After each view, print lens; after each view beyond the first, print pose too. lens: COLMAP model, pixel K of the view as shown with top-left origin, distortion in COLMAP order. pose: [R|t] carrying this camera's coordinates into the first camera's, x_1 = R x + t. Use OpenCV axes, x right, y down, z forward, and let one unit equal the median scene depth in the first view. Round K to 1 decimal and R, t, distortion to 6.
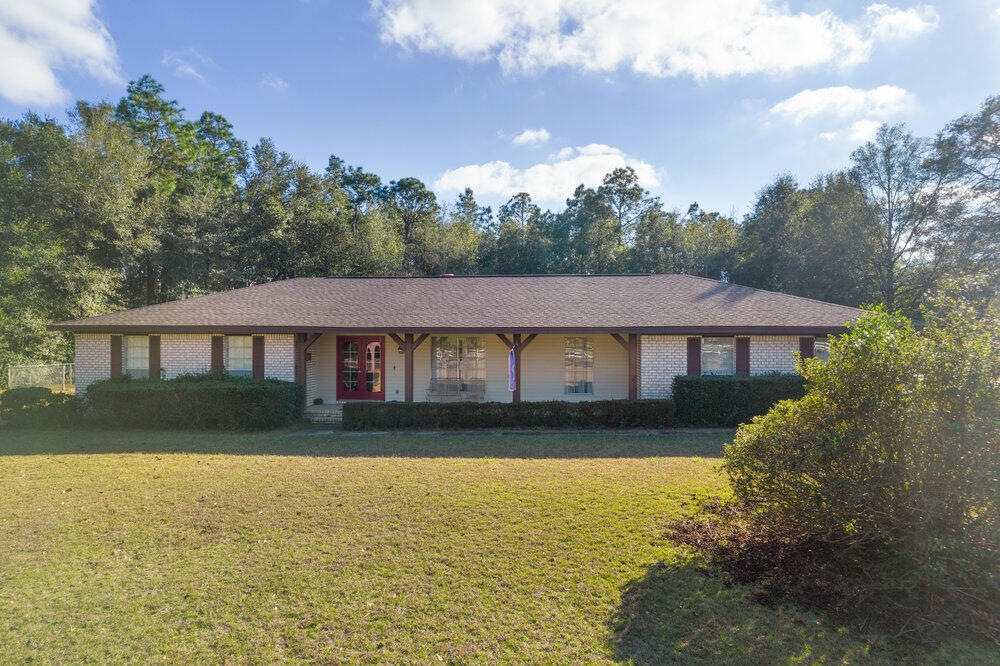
lens RADIAL K [[657.6, 0, 500.0], [0, 657.6, 333.0], [0, 0, 1]] dist [-0.163079, 0.148286]
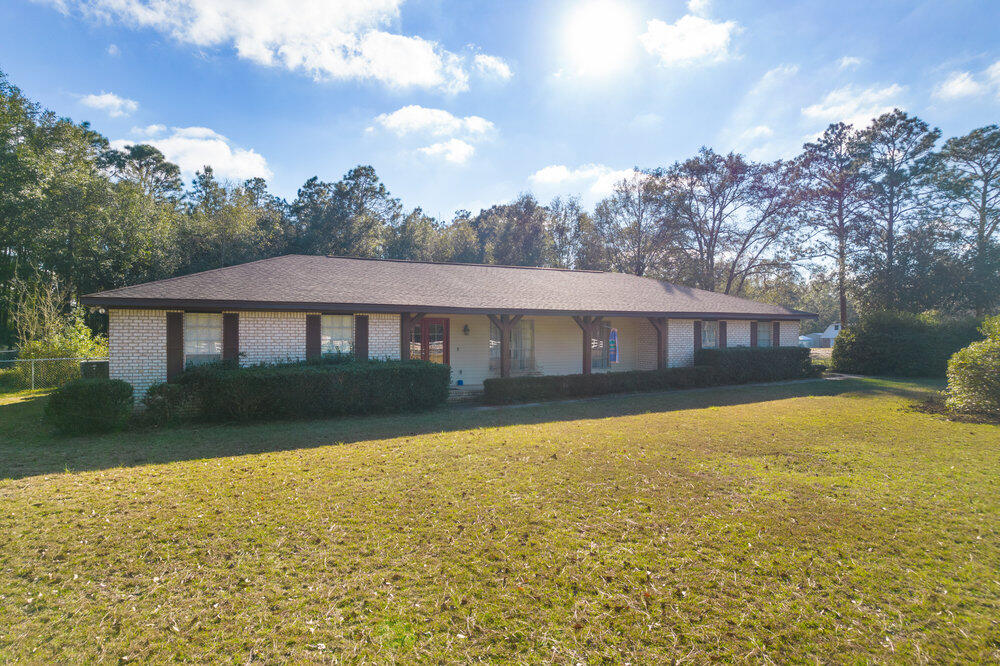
lens RADIAL K [[656.3, 0, 514.7], [0, 656.3, 334.4], [0, 0, 1]] dist [-0.066823, 0.000917]
pose [[0.804607, -0.000434, 0.593808, -0.255386], [-0.000268, 0.999999, 0.001093, 0.010530], [-0.593808, -0.001039, 0.804606, 0.036879]]
